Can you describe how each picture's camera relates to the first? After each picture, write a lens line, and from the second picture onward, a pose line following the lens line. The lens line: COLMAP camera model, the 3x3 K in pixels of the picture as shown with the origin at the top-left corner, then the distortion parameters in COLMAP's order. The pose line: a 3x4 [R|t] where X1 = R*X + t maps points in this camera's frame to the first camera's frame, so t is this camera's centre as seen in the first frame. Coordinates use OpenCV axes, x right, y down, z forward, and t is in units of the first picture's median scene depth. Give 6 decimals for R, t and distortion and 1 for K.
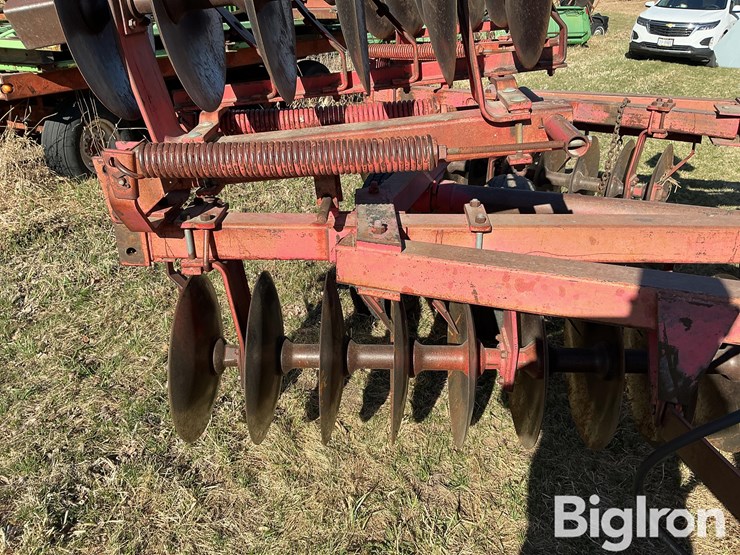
lens RADIAL K [[615.8, 0, 362.4], [0, 615.8, 275.9], [0, 0, 1]] dist [0.094218, -0.184775]
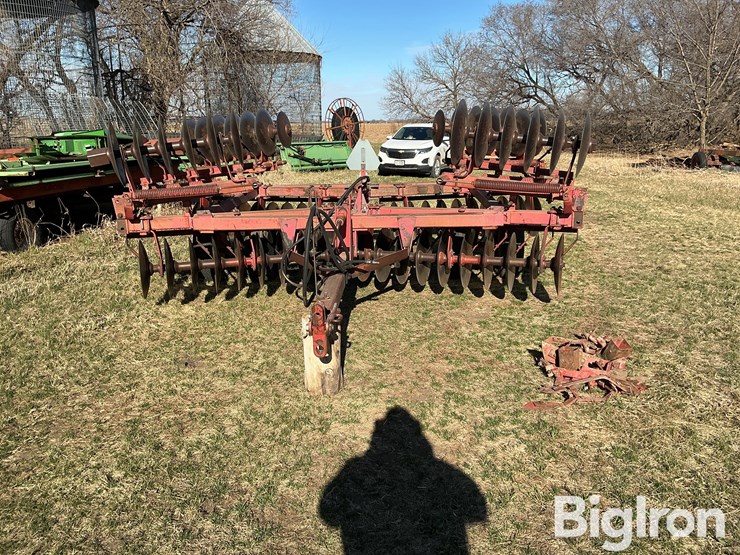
lens RADIAL K [[637.7, 0, 370.0], [0, 637.7, 277.5], [0, 0, 1]] dist [0.105752, -0.235461]
pose [[0.954941, -0.088235, 0.283375, -0.070198], [0.141870, 0.974347, -0.174700, 0.518704], [-0.260691, 0.207031, 0.942963, -1.276368]]
